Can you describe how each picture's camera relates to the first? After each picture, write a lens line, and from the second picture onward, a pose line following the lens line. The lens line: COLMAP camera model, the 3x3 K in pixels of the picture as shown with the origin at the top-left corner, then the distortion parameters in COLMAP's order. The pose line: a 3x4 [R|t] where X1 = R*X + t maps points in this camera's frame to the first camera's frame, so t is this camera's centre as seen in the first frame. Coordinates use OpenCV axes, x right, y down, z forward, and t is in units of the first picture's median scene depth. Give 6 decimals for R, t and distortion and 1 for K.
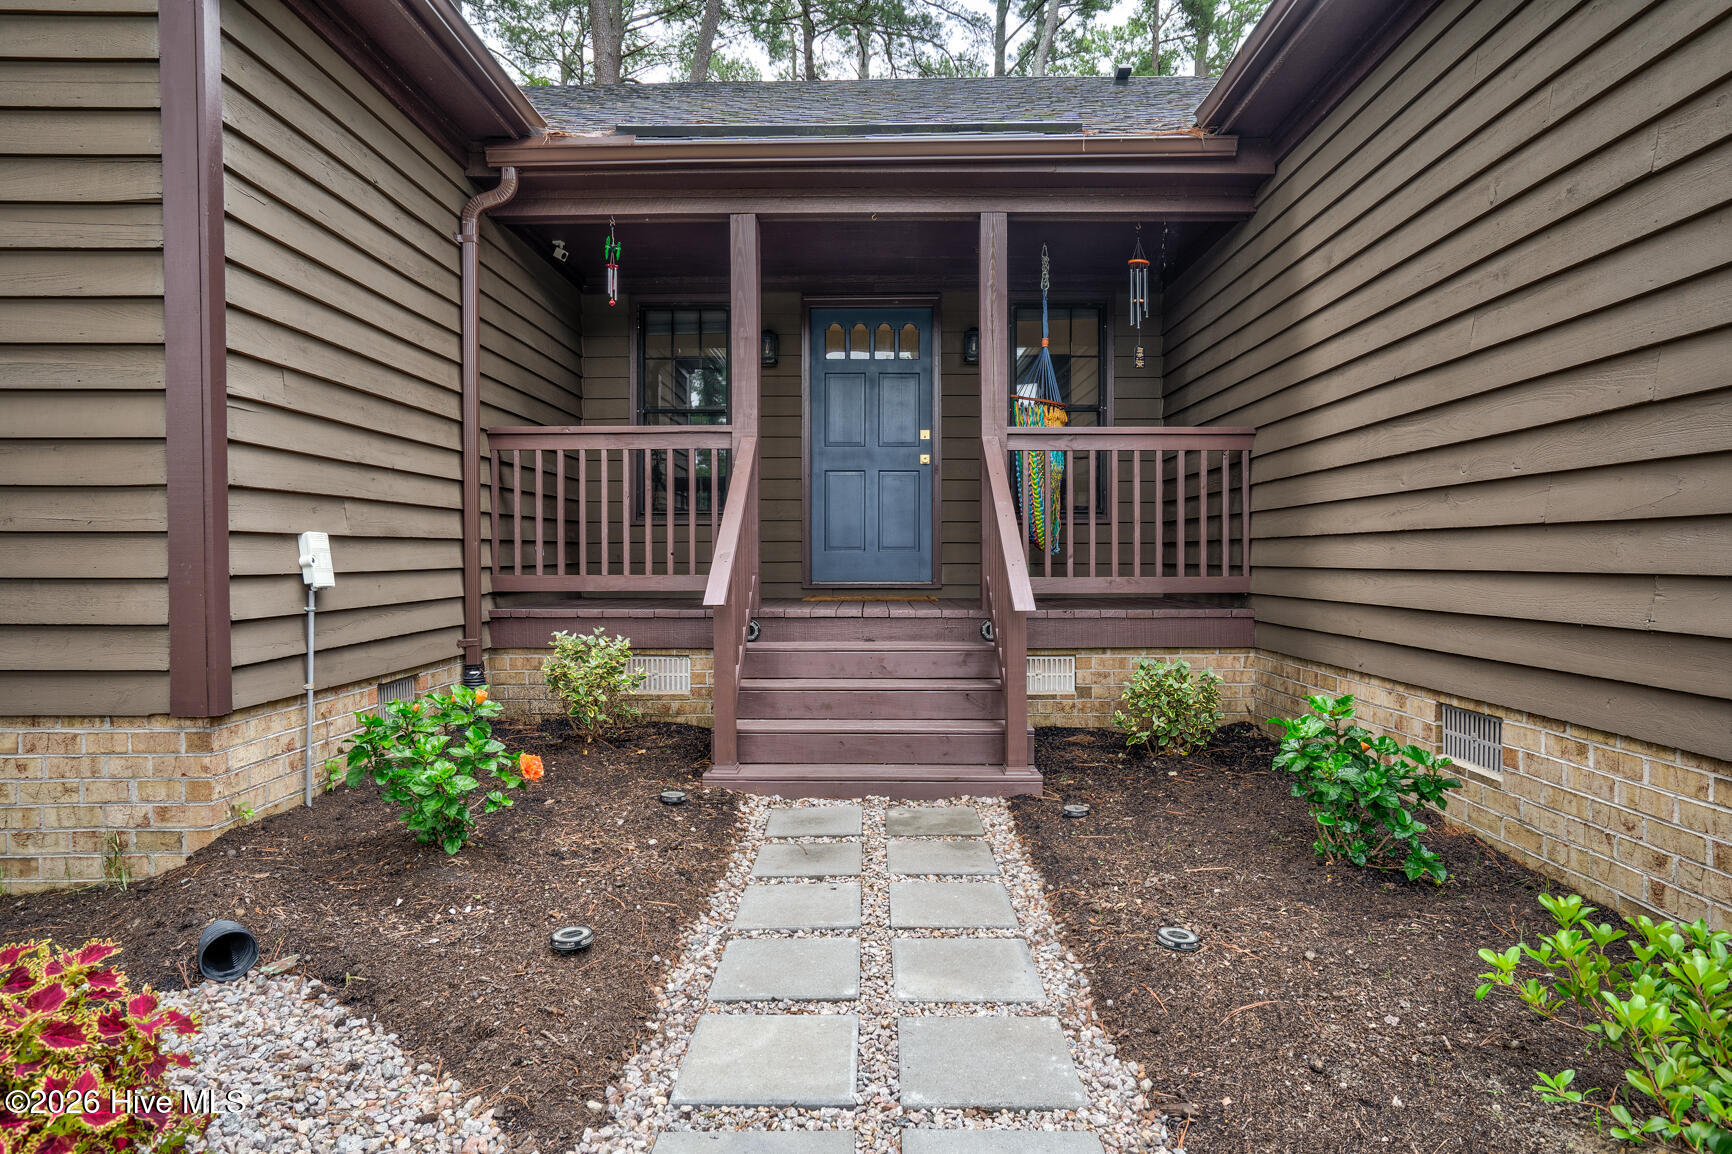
lens RADIAL K [[998.8, 0, 866.0], [0, 998.8, 577.0], [0, 0, 1]] dist [-0.002134, -0.000566]
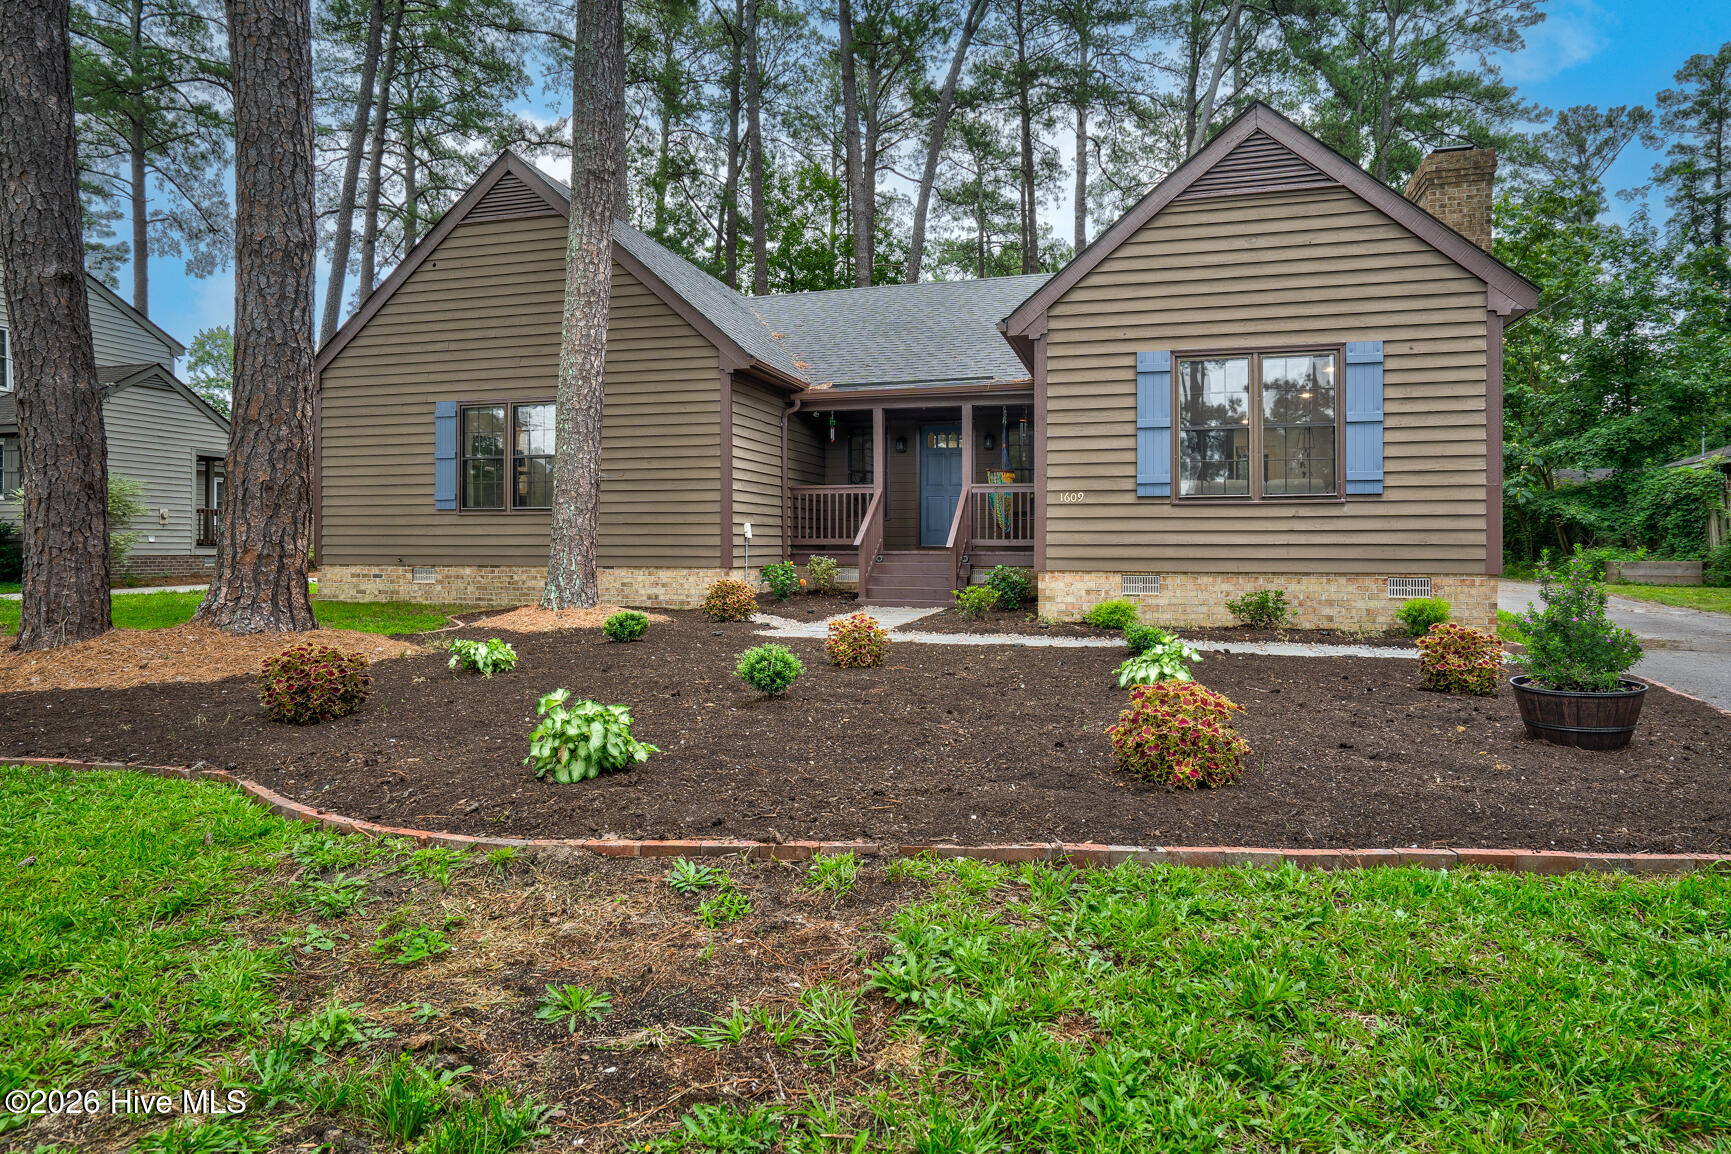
lens RADIAL K [[994.3, 0, 865.5], [0, 994.3, 577.0], [0, 0, 1]] dist [0.000444, 0.000186]
pose [[0.964142, 0.010023, -0.265199, 0.622201], [-0.007879, 0.999927, 0.009146, 0.086043], [0.265271, -0.006728, 0.964150, -1.789441]]
